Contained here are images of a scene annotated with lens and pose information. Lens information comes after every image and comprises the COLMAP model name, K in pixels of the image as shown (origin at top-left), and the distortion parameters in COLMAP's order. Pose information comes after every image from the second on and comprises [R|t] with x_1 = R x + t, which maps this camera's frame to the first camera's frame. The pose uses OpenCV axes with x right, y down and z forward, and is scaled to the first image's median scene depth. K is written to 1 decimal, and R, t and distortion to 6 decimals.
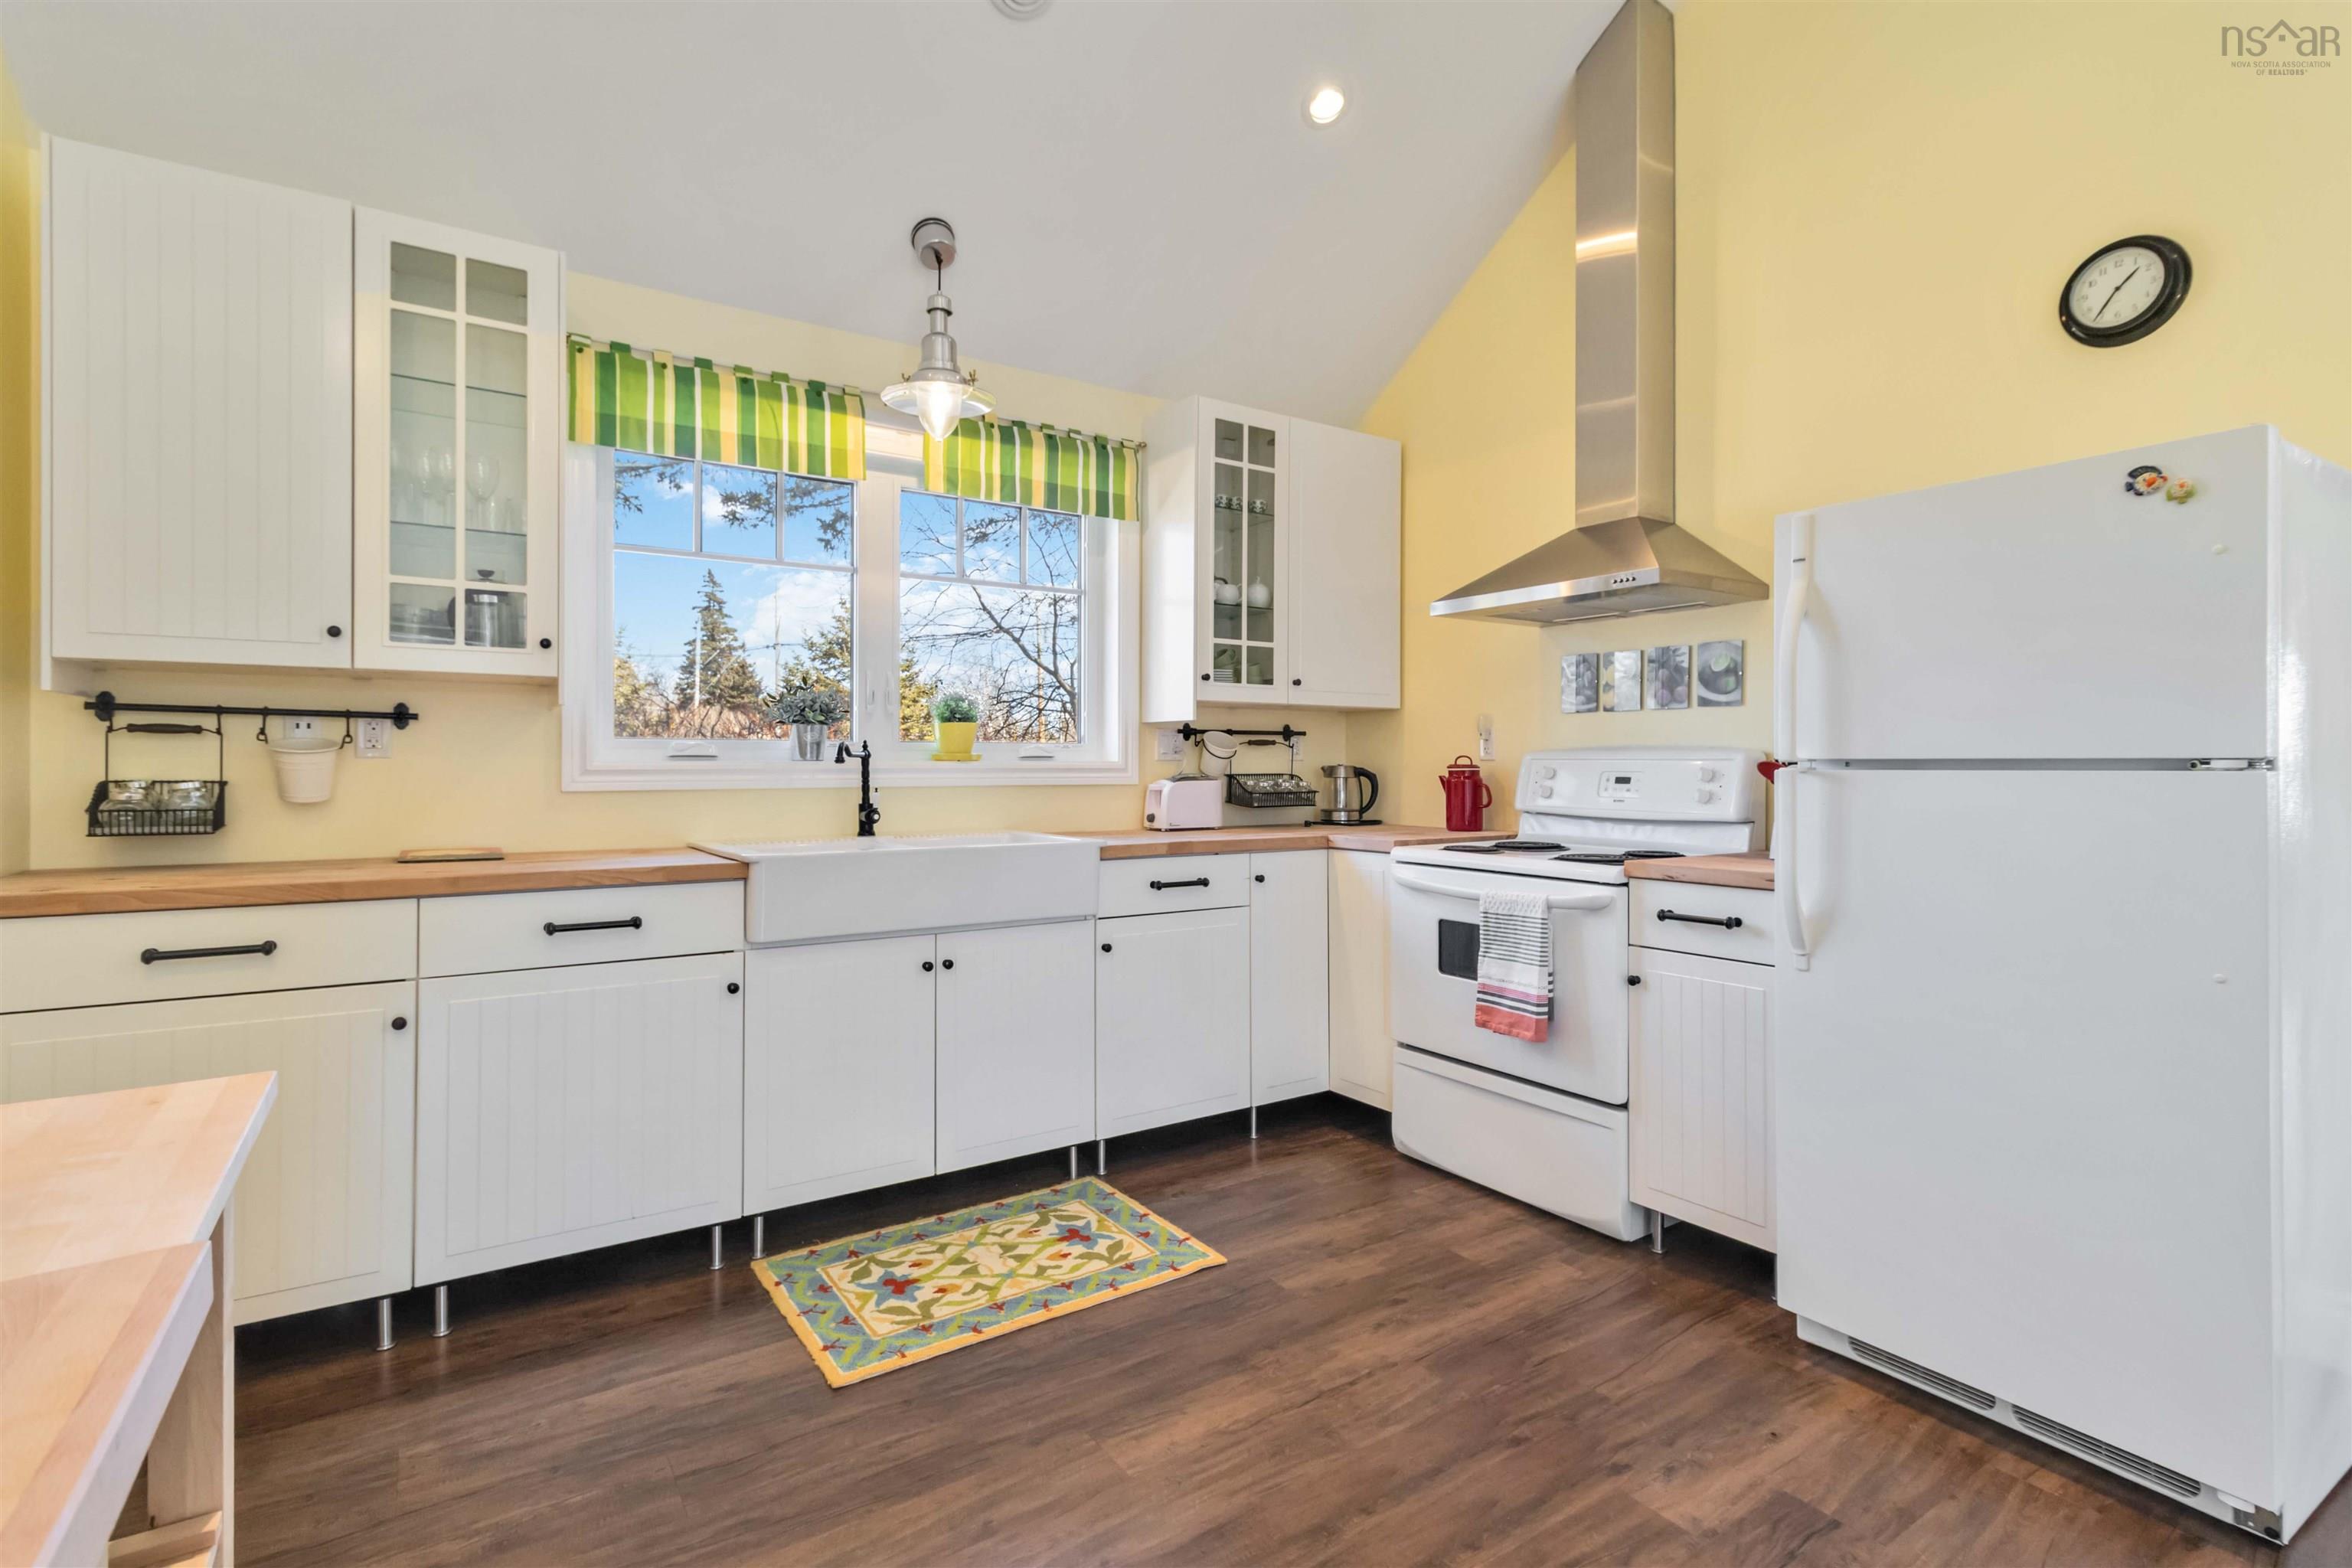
lens RADIAL K [[1117.2, 0, 1201.8], [0, 1117.2, 761.2], [0, 0, 1]] dist [0.005995, 0.000167]
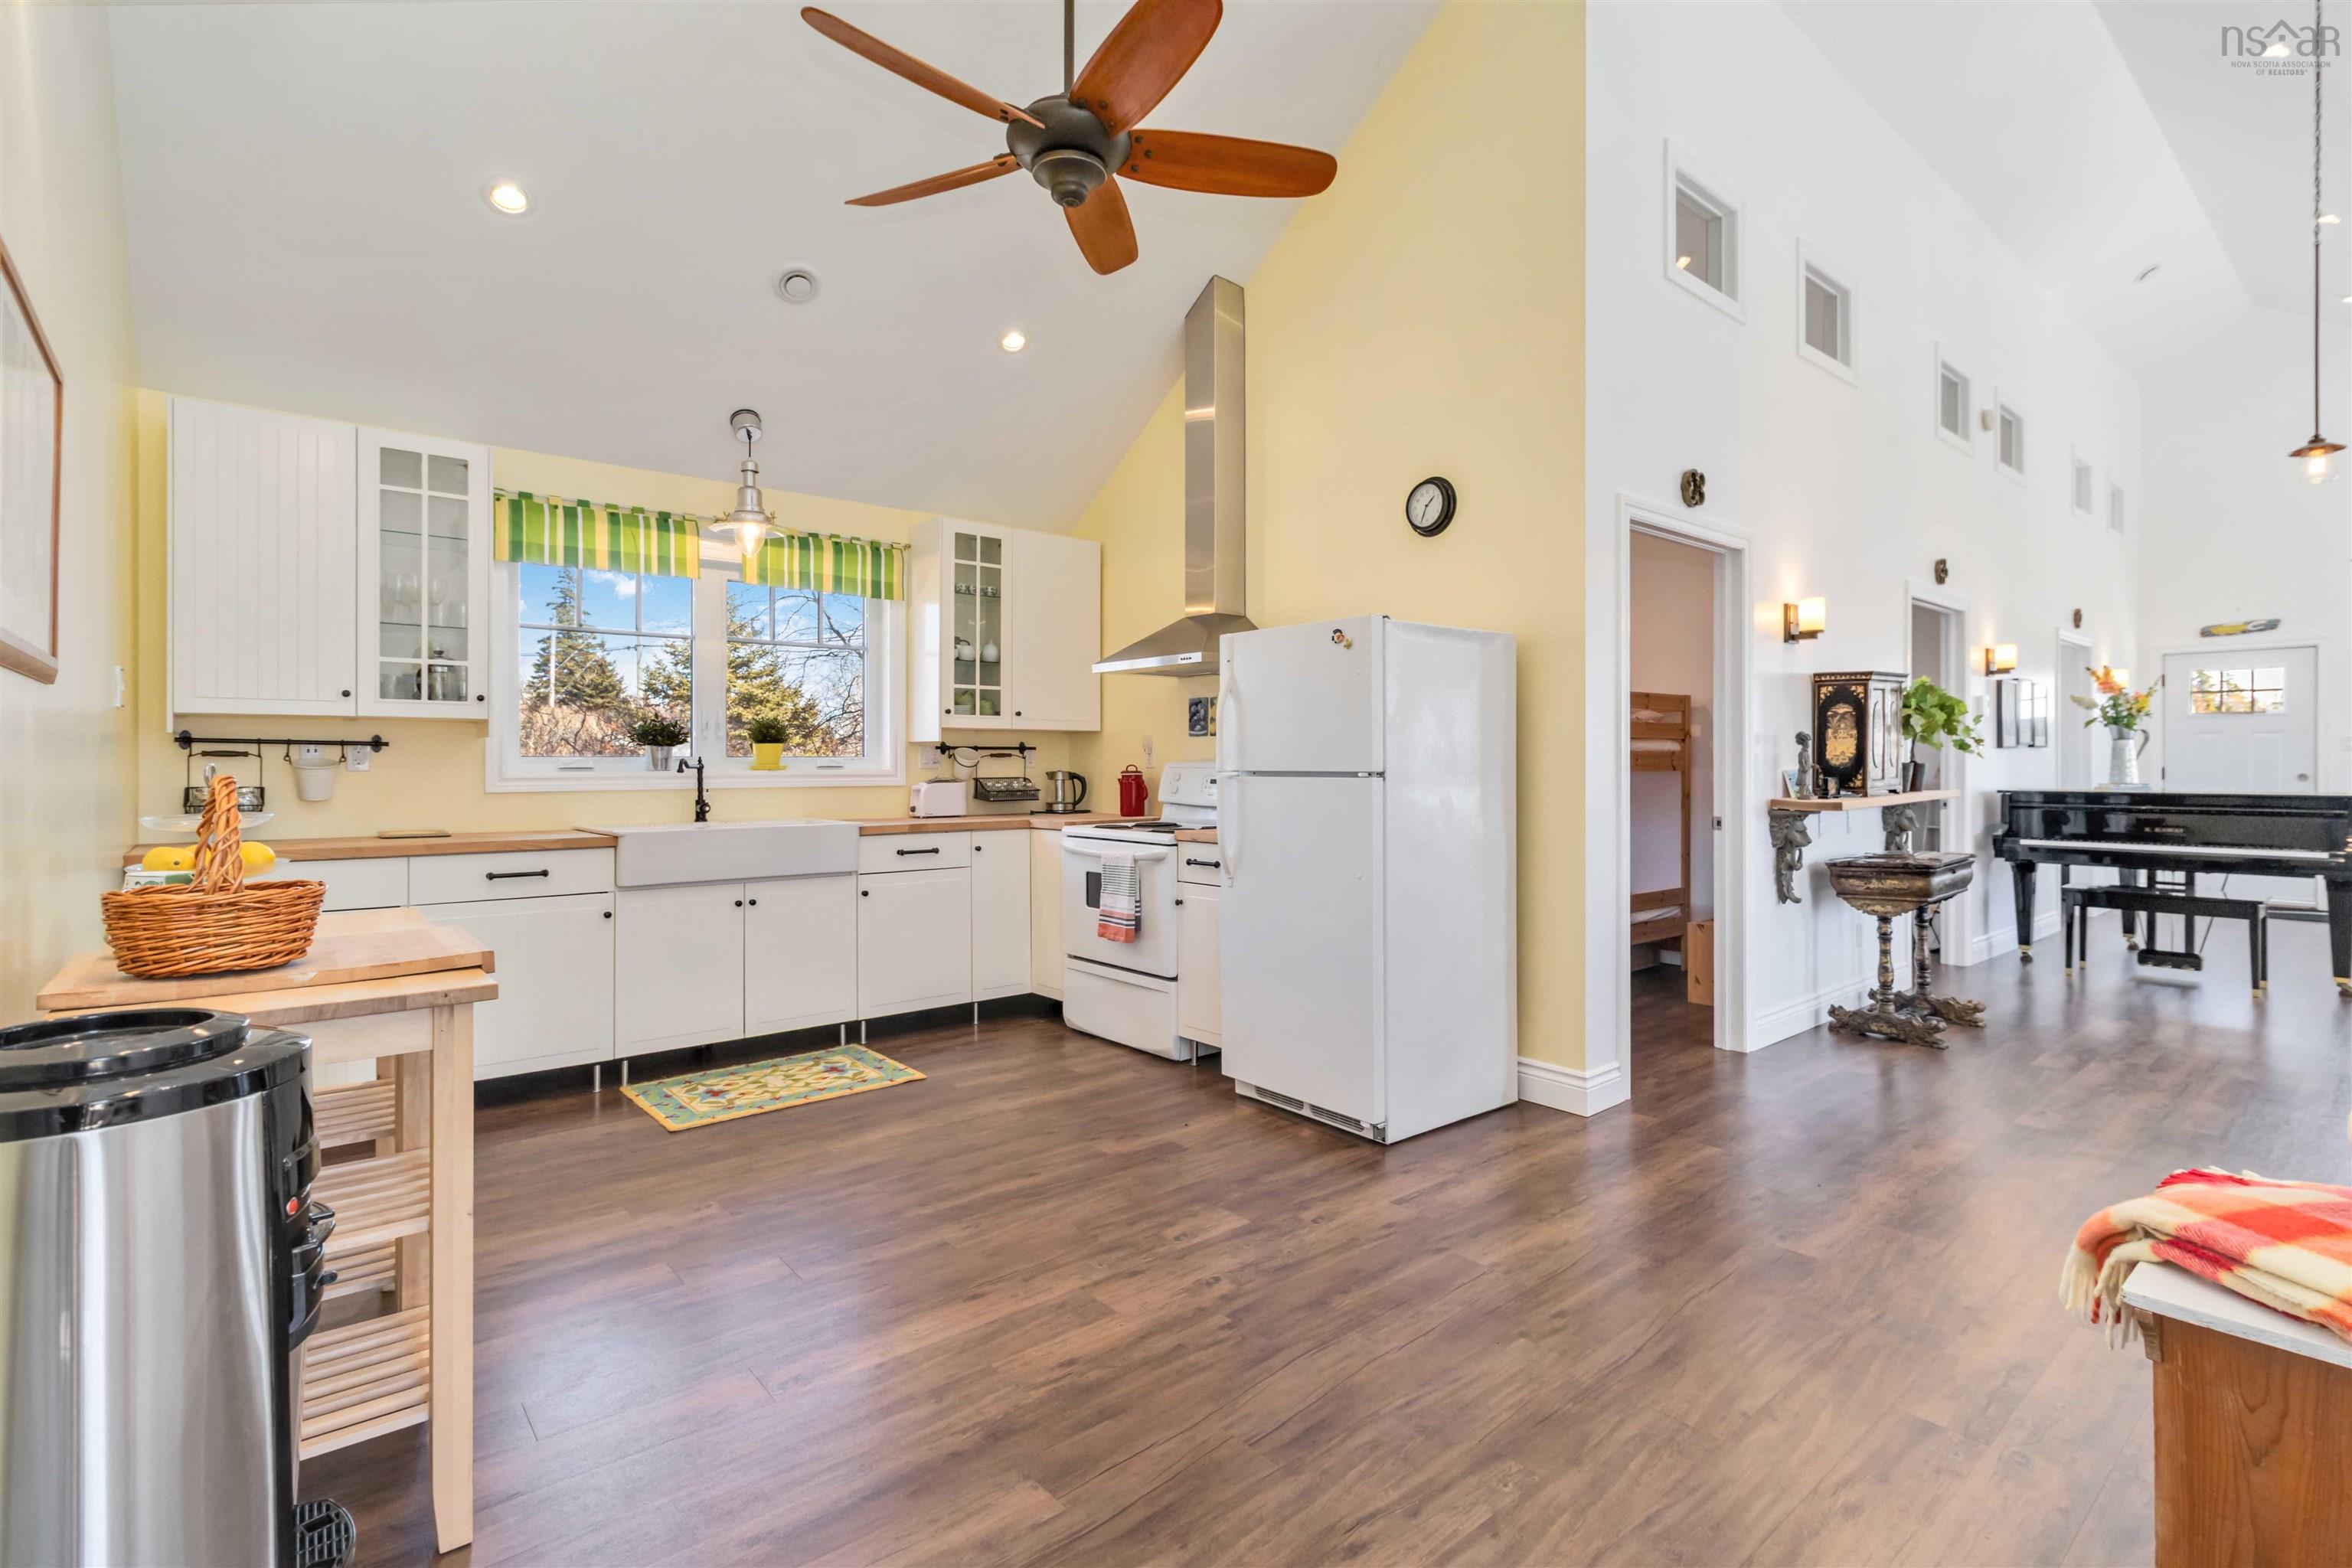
lens RADIAL K [[1106.3, 0, 1206.1], [0, 1106.3, 759.9], [0, 0, 1]] dist [0.006281, 0.000990]
pose [[0.993973, -0.002568, 0.109596, 0.210211], [0.002628, 0.999996, -0.000407, -0.012748], [-0.109595, 0.000693, 0.993976, -0.545086]]
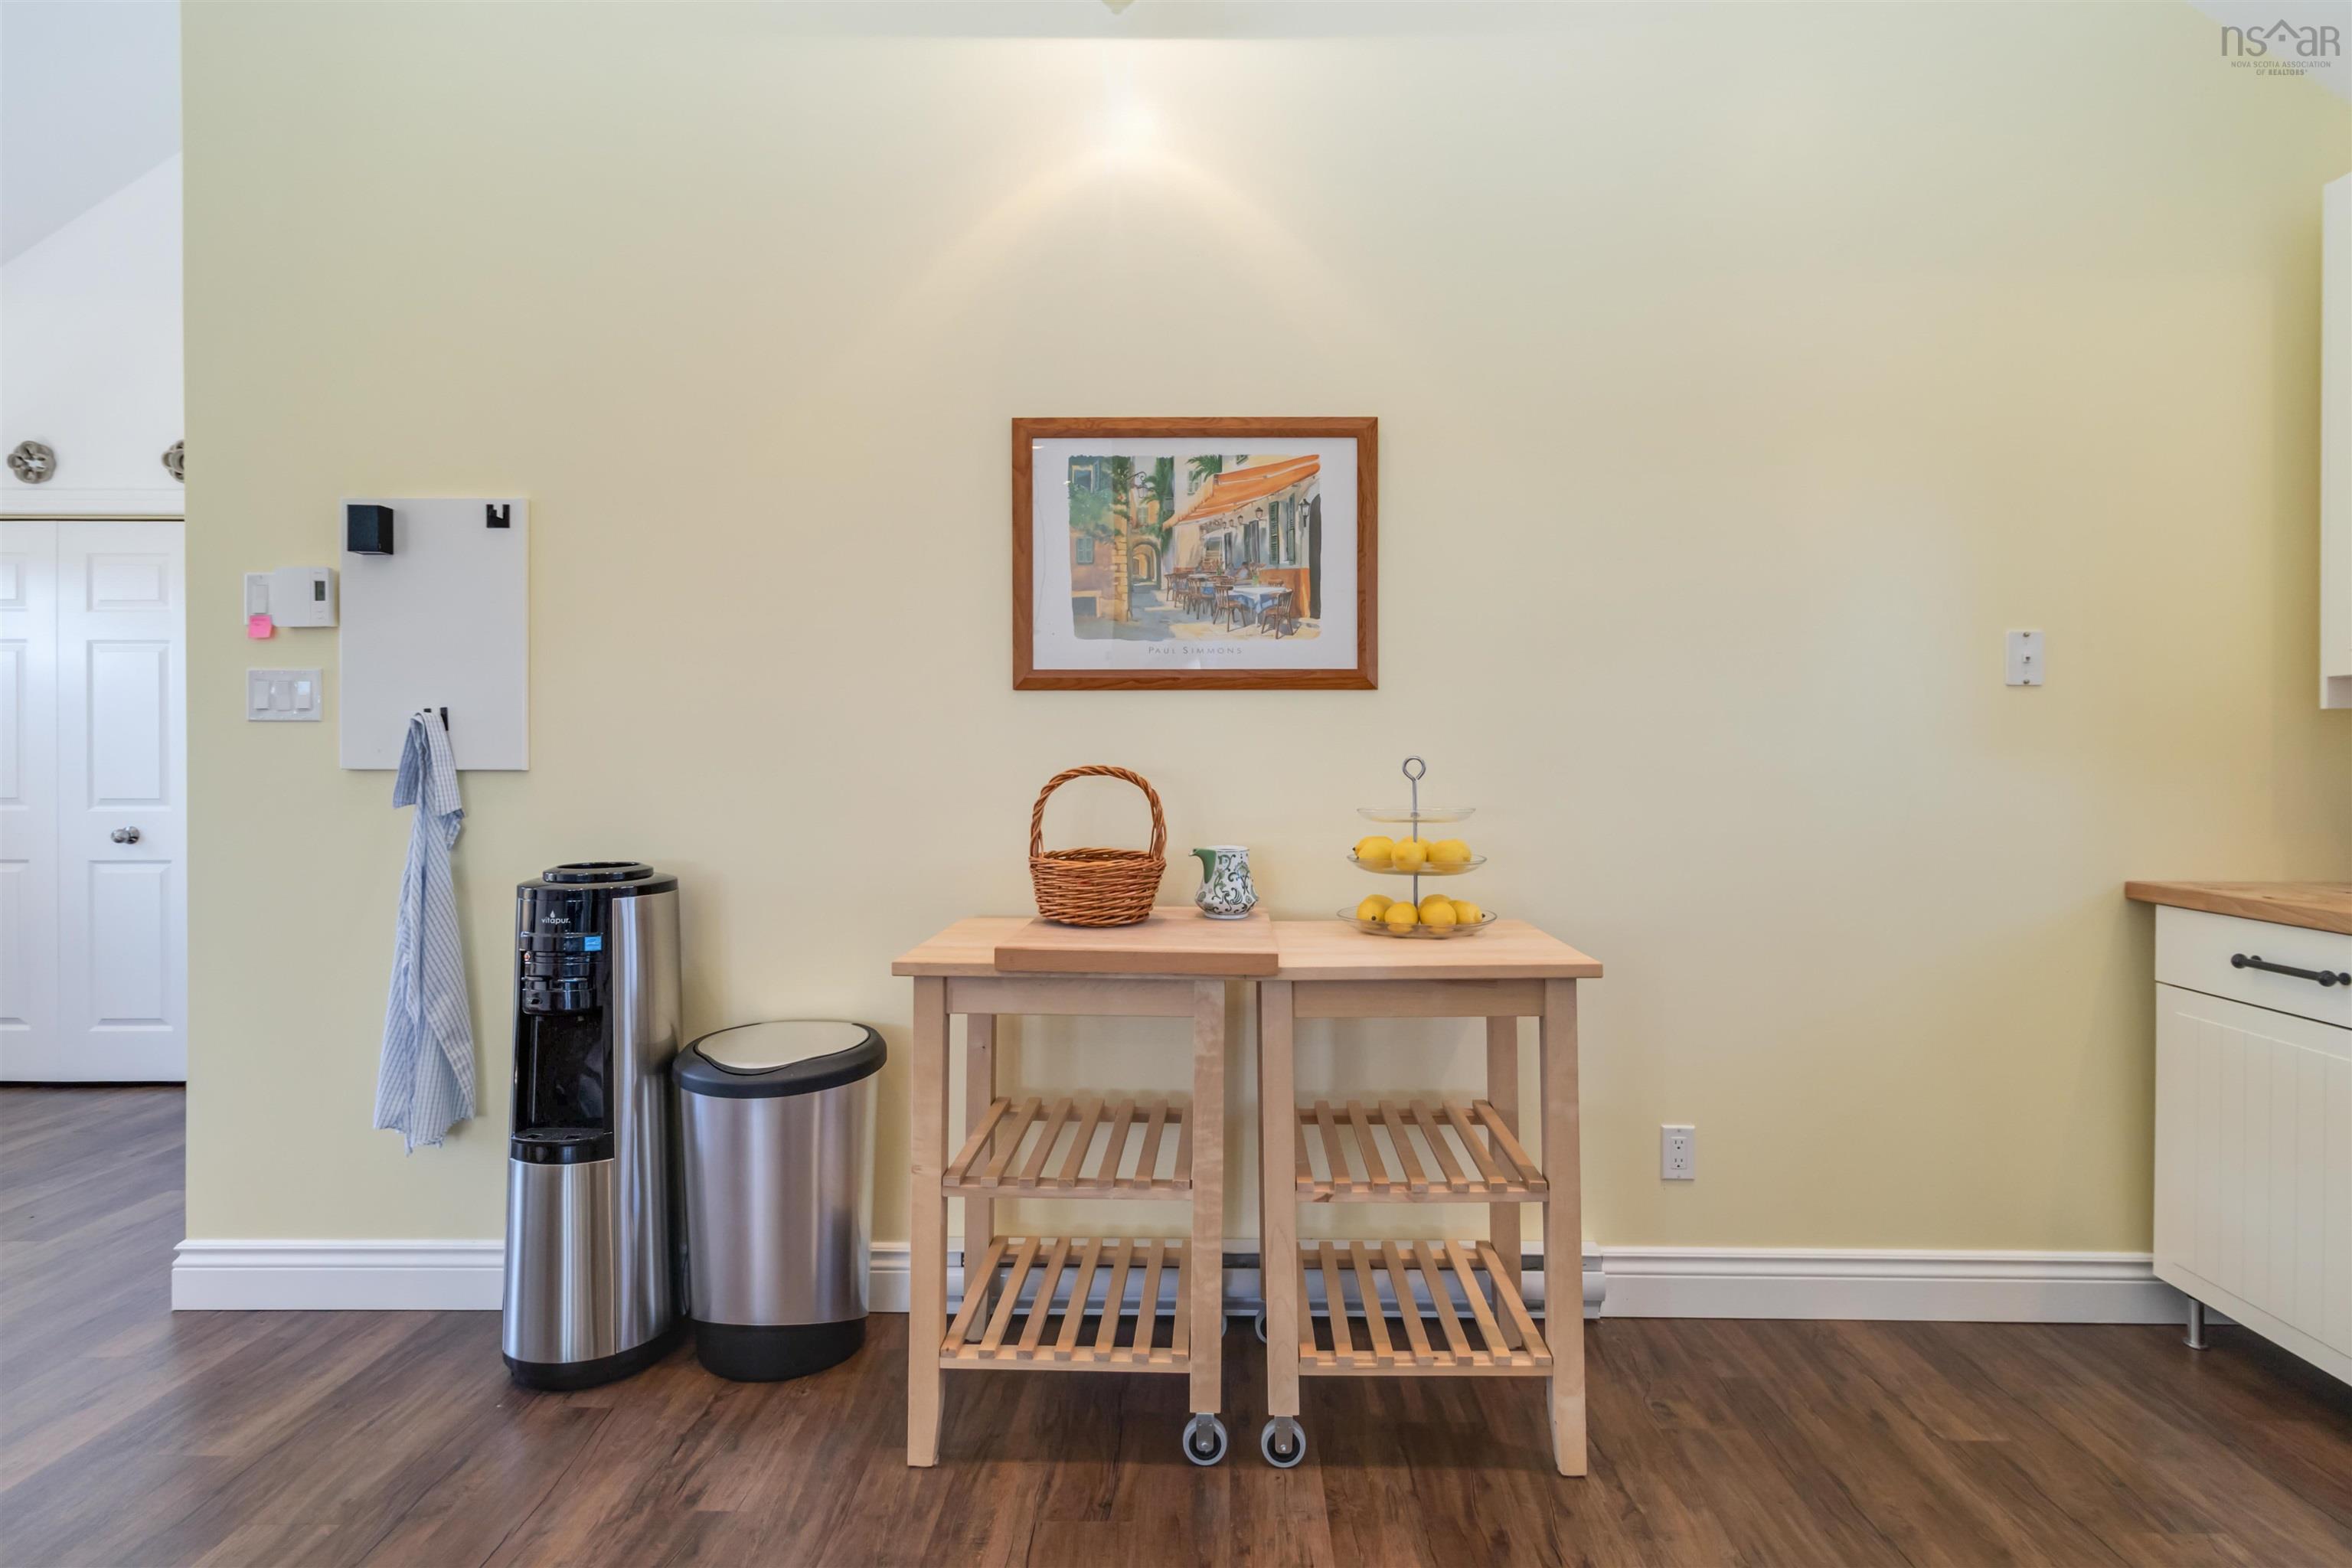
lens RADIAL K [[1109.1, 0, 1198.0], [0, 1109.1, 763.2], [0, 0, 1]] dist [0.004935, 0.000410]
pose [[-0.579864, 0.003492, -0.814706, 0.310298], [0.001179, 0.999993, 0.003447, -0.011403], [0.814712, 0.001039, -0.579864, 0.512906]]
